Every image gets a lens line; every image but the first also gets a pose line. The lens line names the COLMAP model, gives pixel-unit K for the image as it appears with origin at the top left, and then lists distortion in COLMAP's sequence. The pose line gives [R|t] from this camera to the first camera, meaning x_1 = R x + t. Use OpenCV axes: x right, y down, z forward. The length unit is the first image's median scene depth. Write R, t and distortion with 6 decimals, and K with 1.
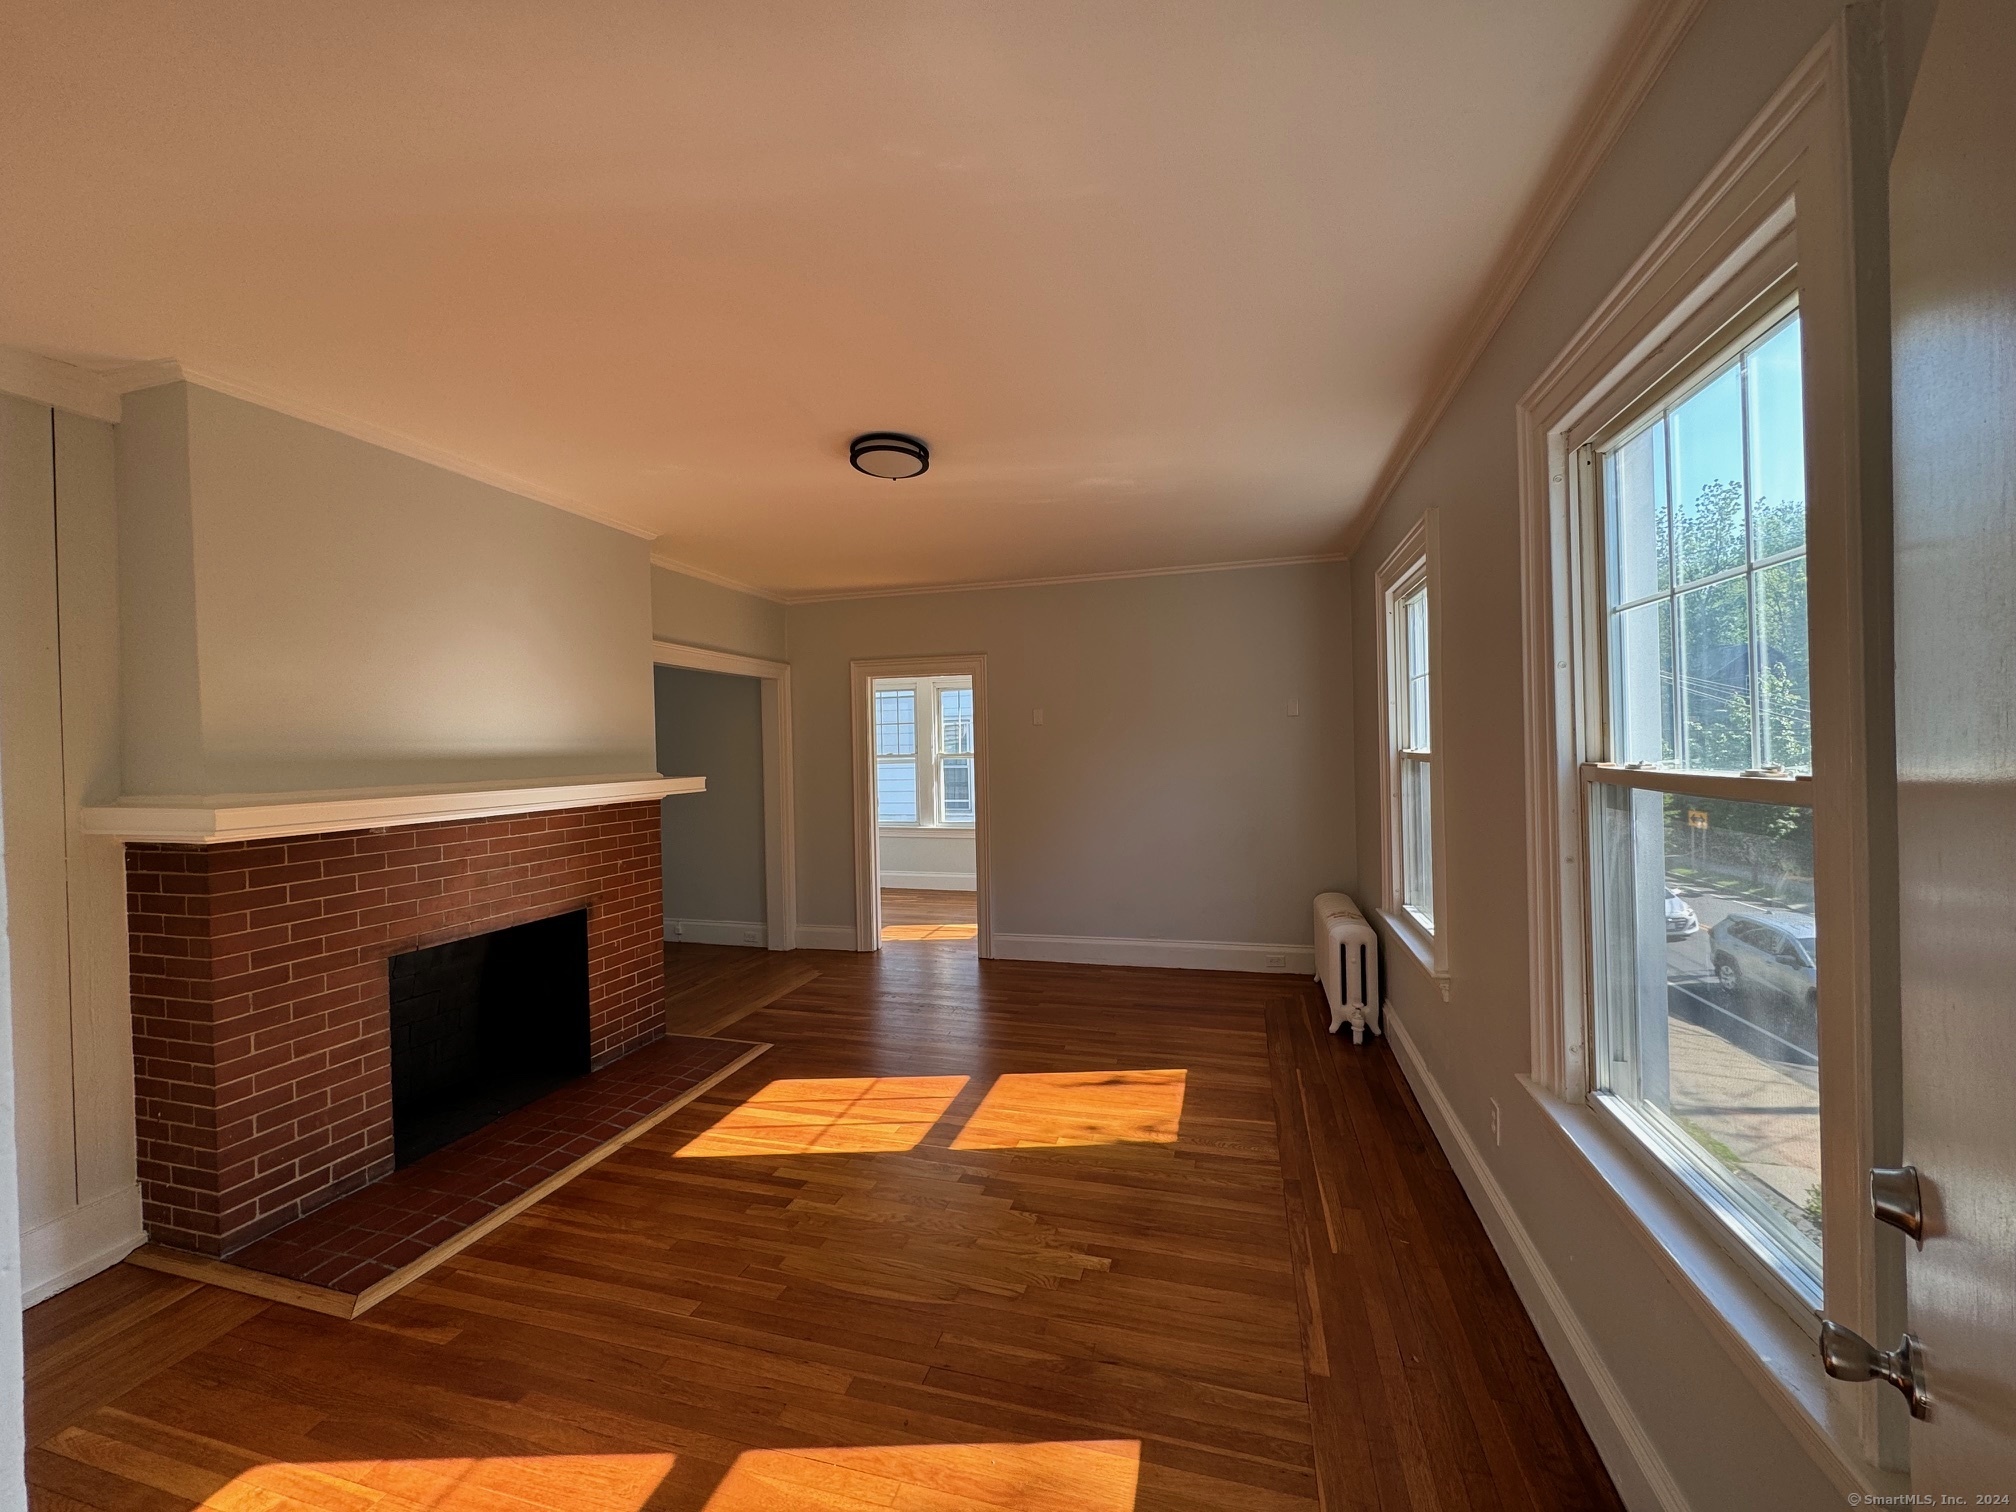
lens RADIAL K [[804.5, 0, 1012.8], [0, 804.5, 756.6], [0, 0, 1]] dist [-0.005110, 0.001403]
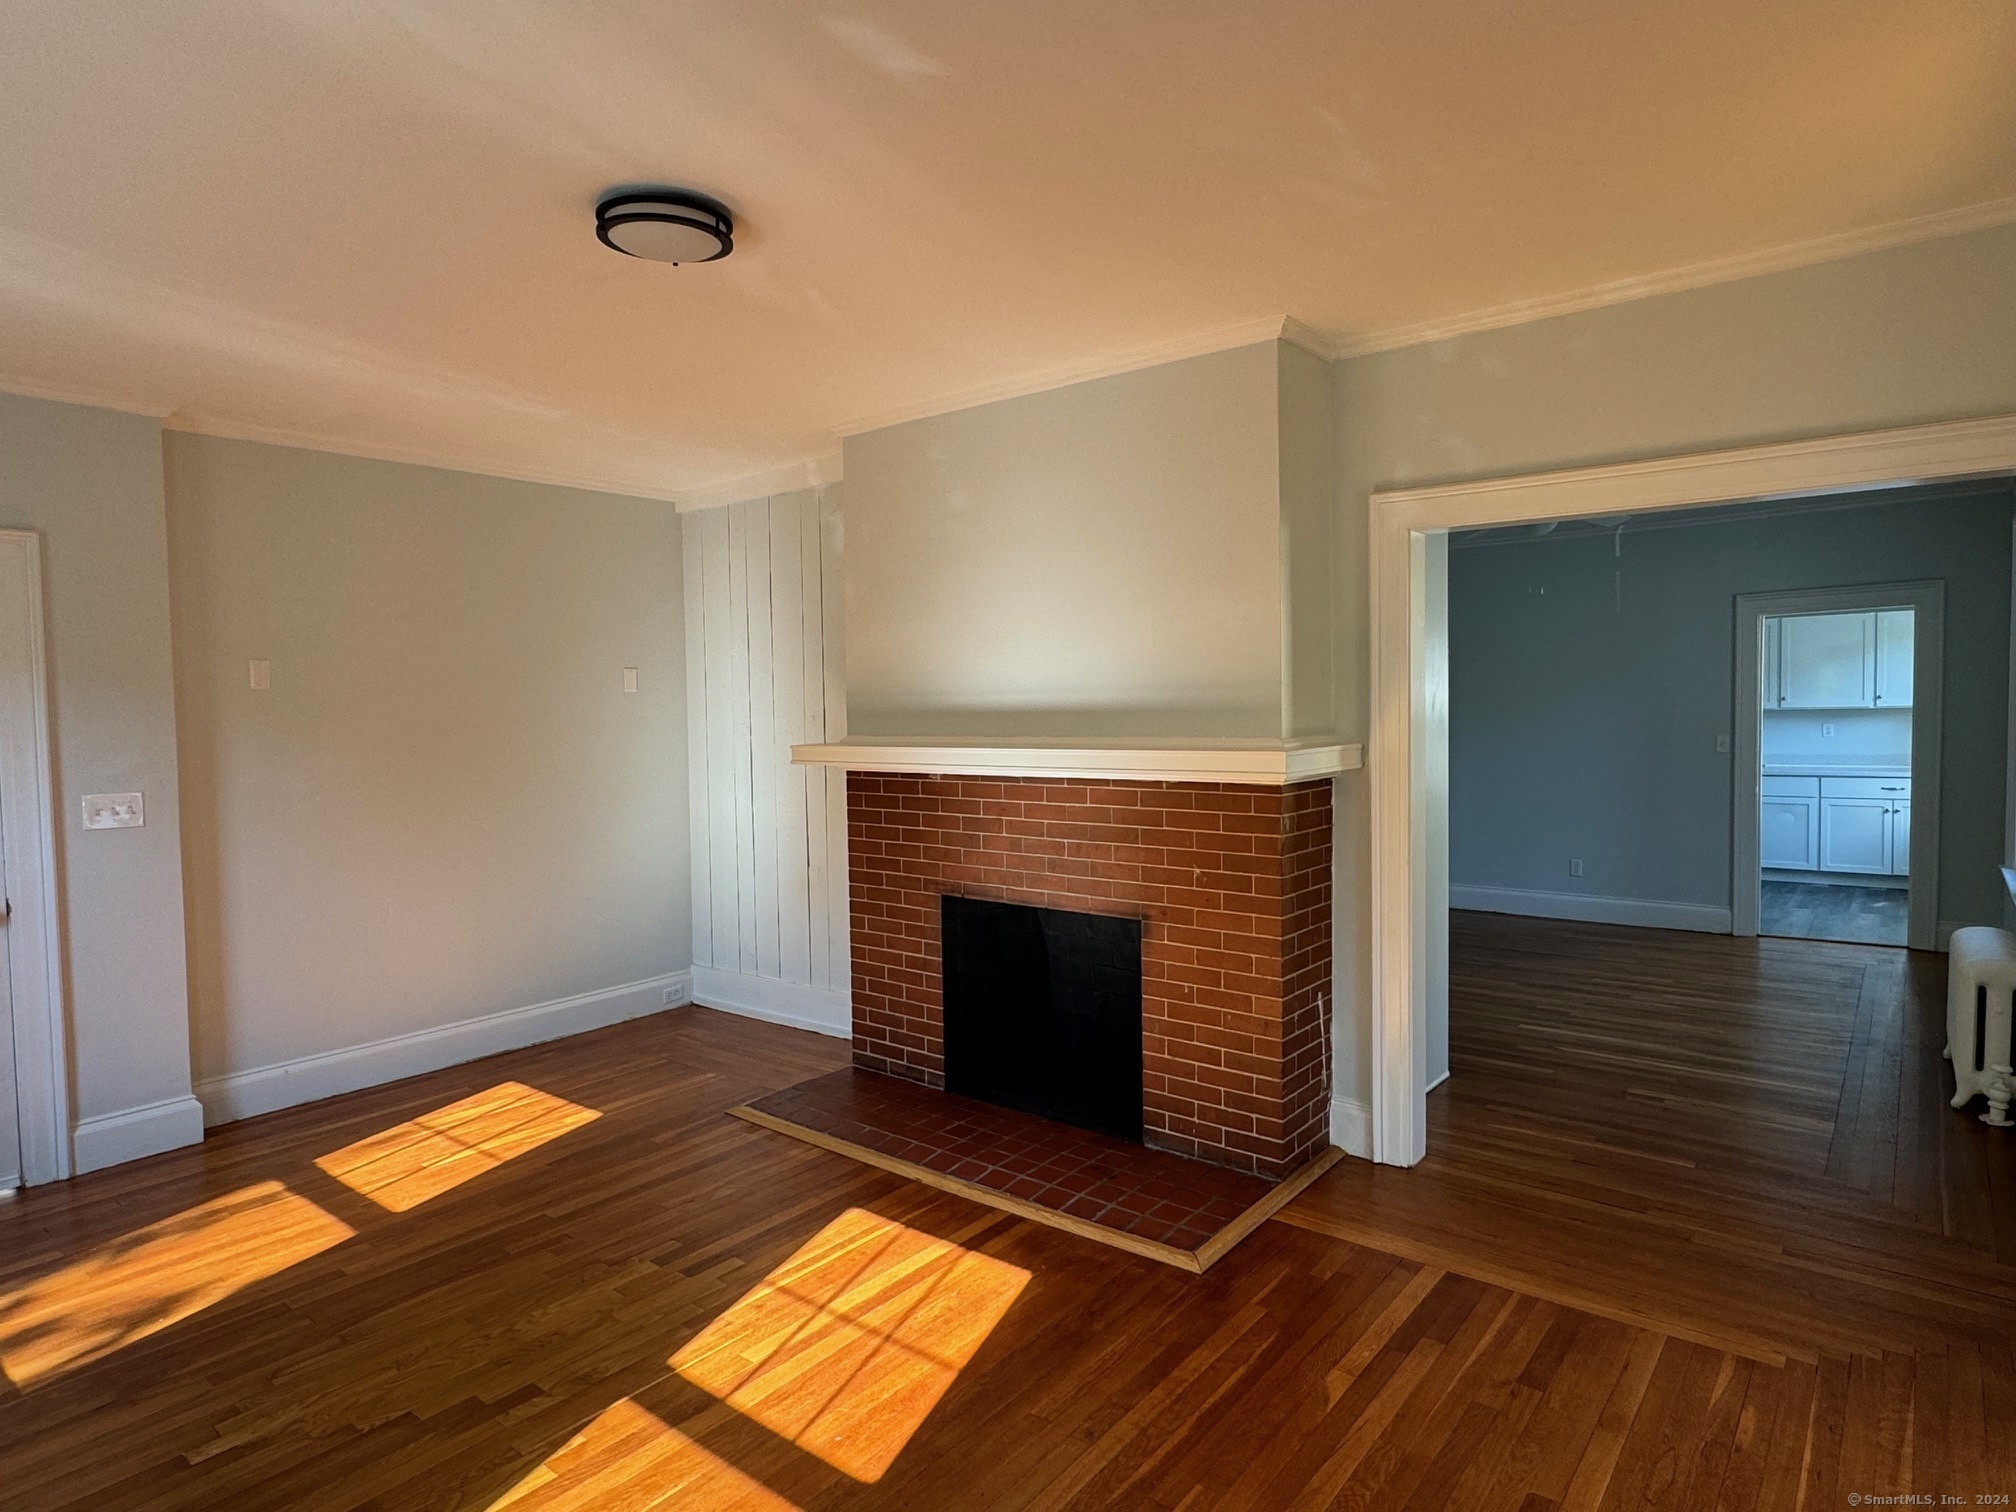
lens RADIAL K [[1143.5, 0, 998.9], [0, 1143.5, 750.9], [0, 0, 1]] dist [-0.001874, -0.001205]
pose [[-0.397823, 0.067170, -0.915000, 0.571746], [0.015702, 0.997669, 0.066412, -0.043005], [0.917328, 0.012053, -0.397950, 1.631539]]
